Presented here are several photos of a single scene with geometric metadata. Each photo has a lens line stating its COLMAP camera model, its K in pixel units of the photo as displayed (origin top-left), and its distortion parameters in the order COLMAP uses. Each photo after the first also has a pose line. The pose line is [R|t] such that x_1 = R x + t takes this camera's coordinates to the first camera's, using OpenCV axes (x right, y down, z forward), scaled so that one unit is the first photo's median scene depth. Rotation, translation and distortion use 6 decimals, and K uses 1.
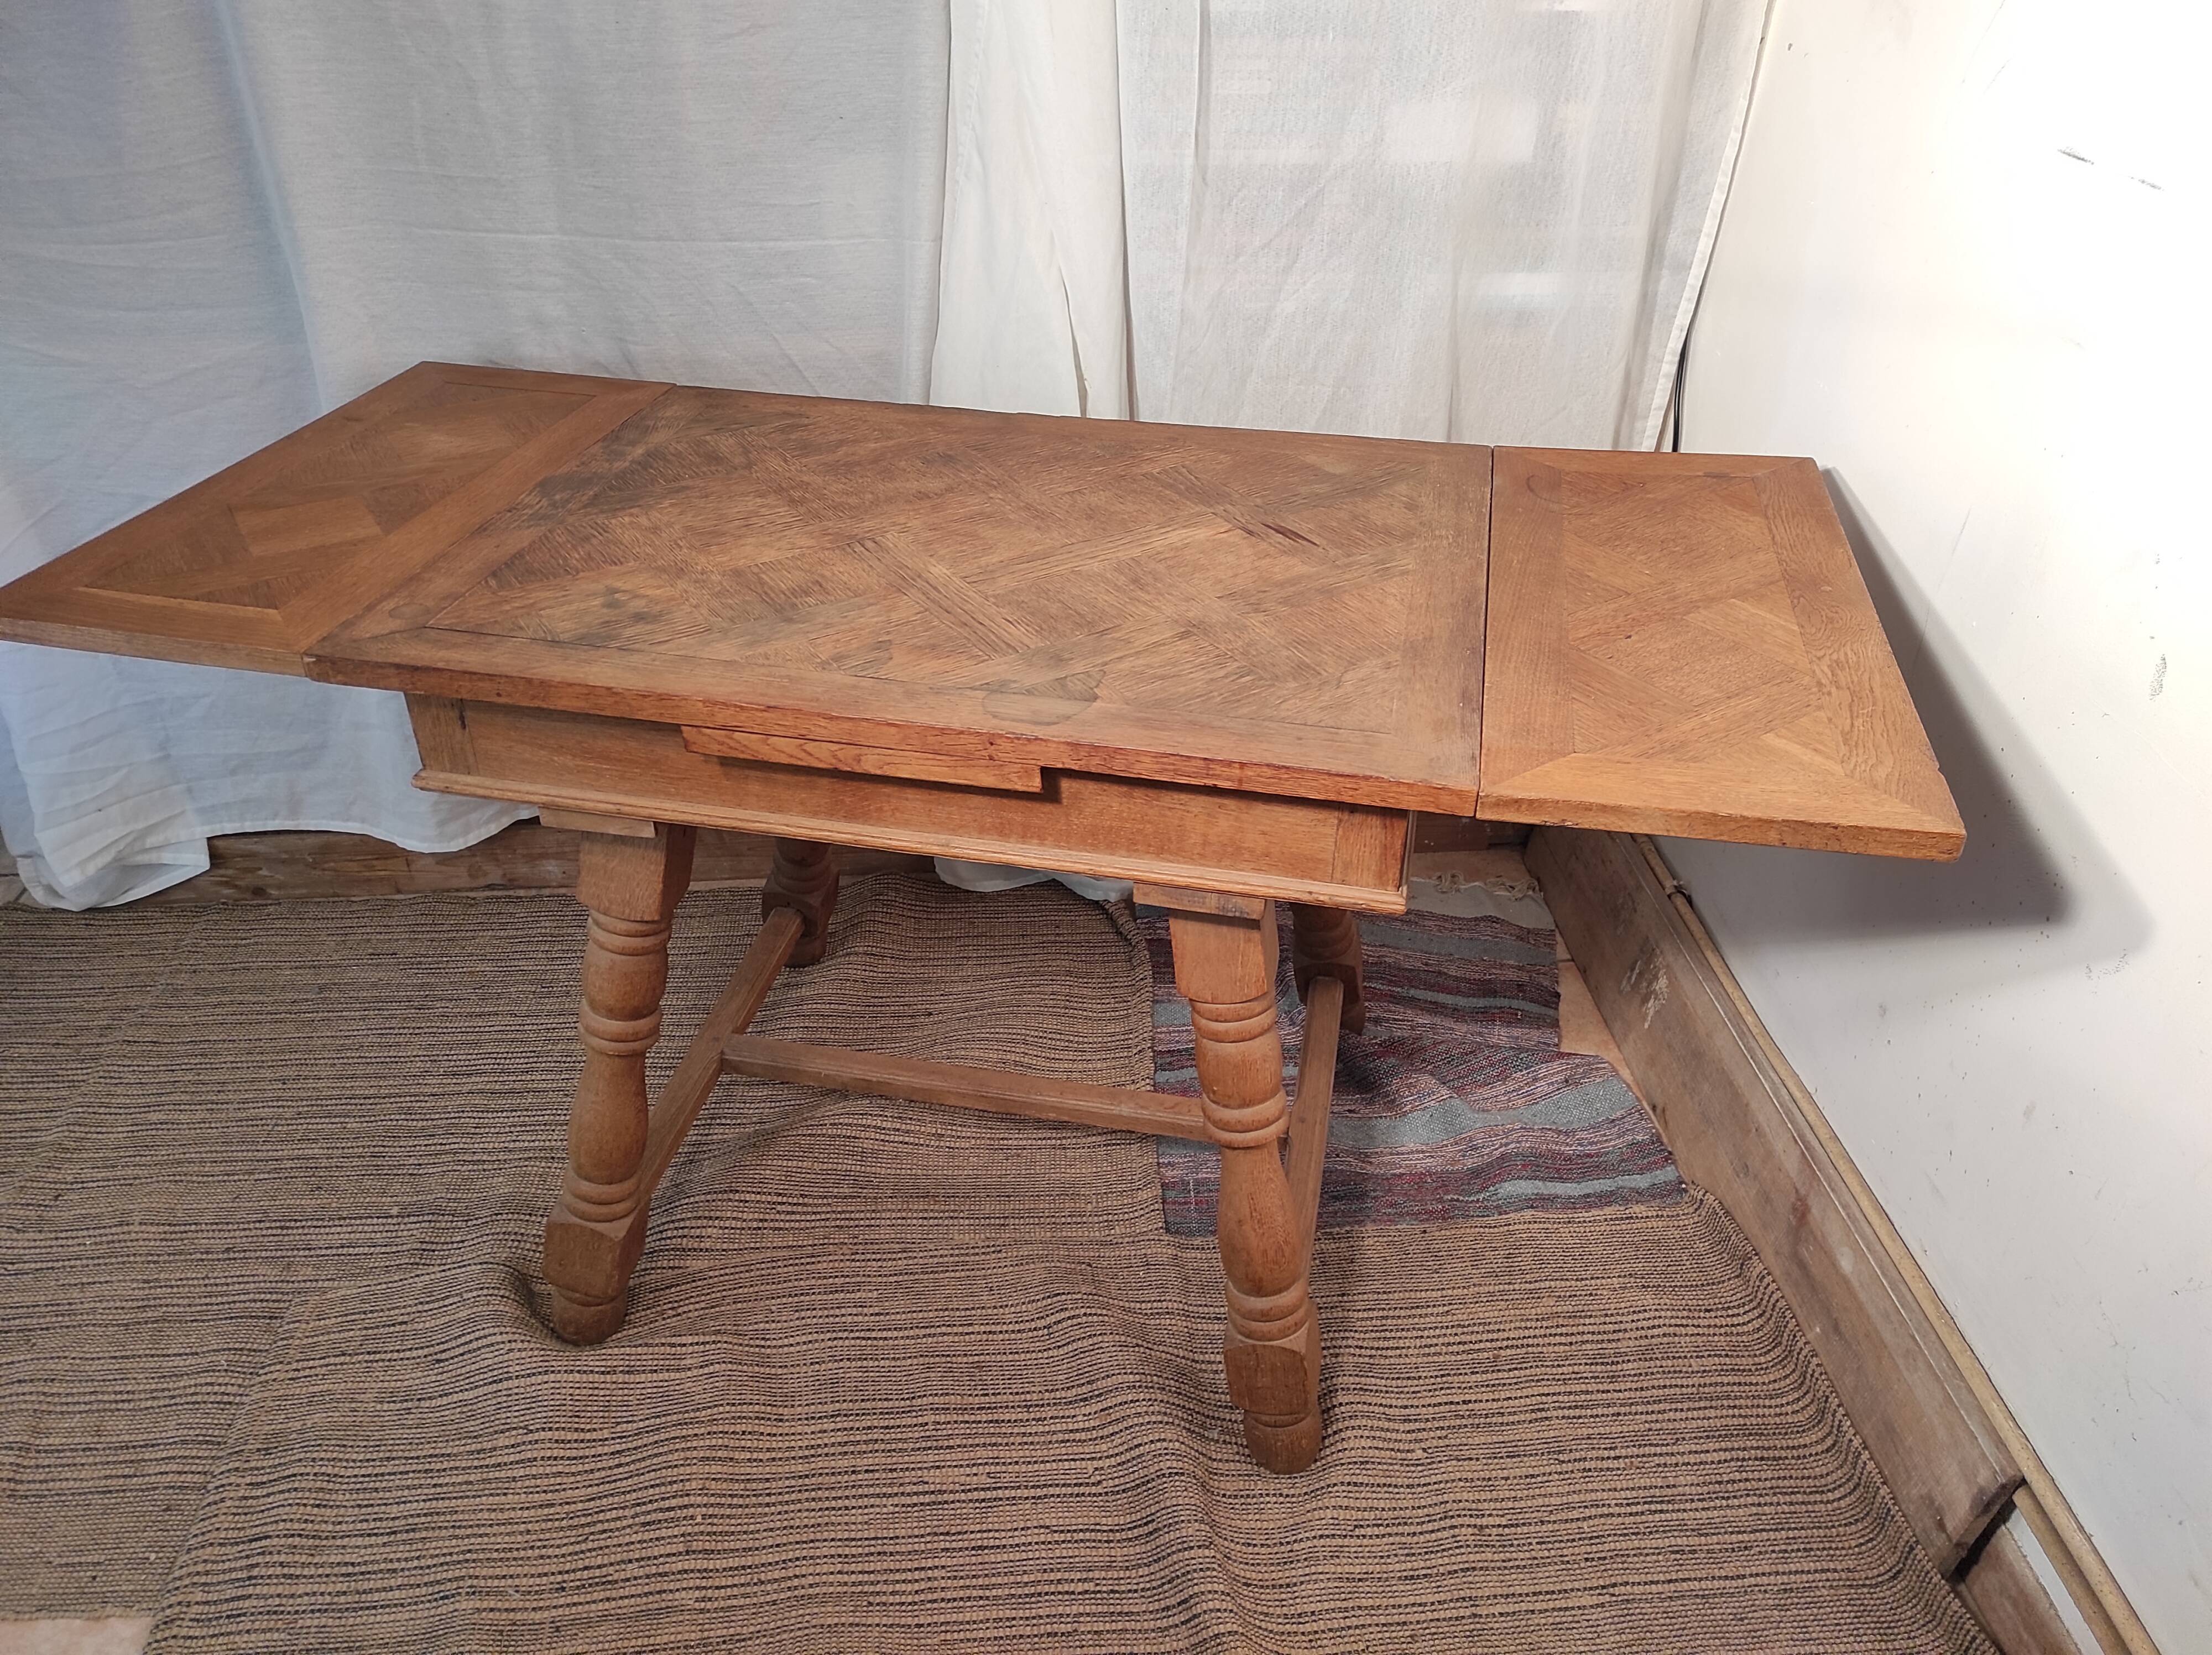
lens RADIAL K [[1599.1, 0, 1095.1], [0, 1599.1, 830.9], [0, 0, 1]] dist [0.056628, -0.049184]
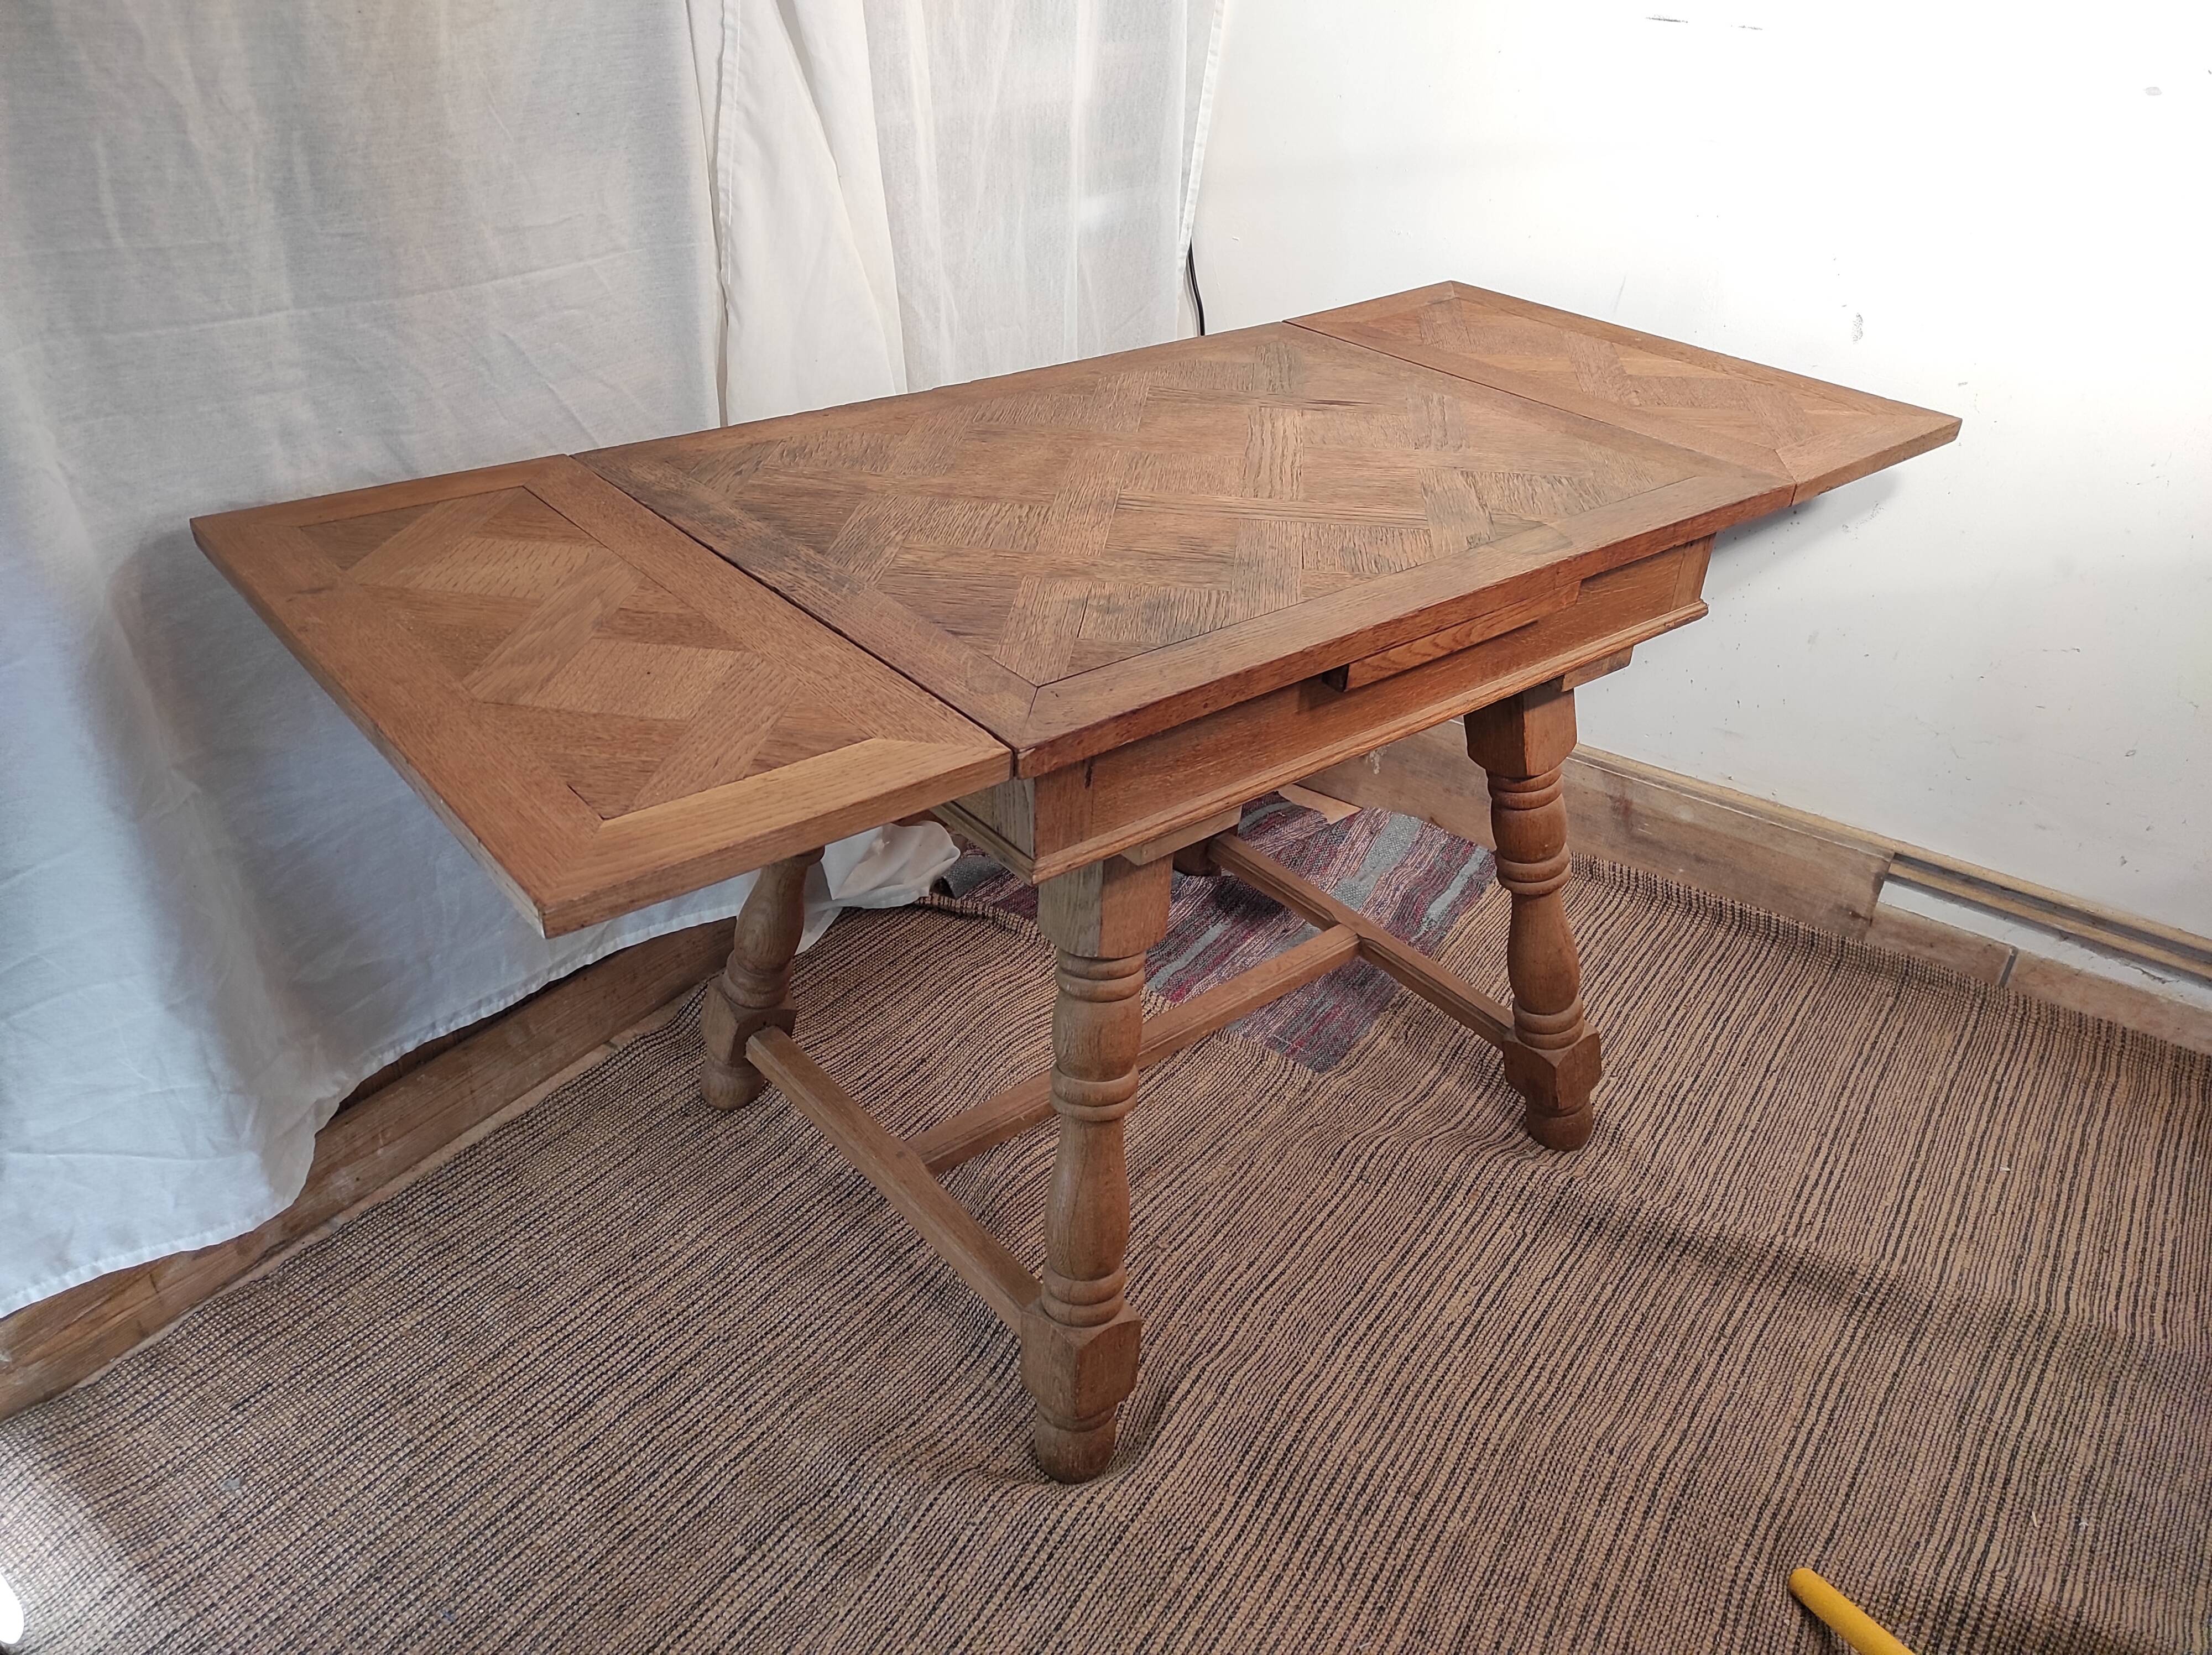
lens RADIAL K [[1599.1, 0, 1095.1], [0, 1599.1, 830.9], [0, 0, 1]] dist [0.056628, -0.049184]
pose [[0.634844, -0.392670, 0.665420, -0.792817], [0.400412, 0.903758, 0.151302, -0.139122], [-0.660790, 0.170389, 0.730975, 0.303005]]
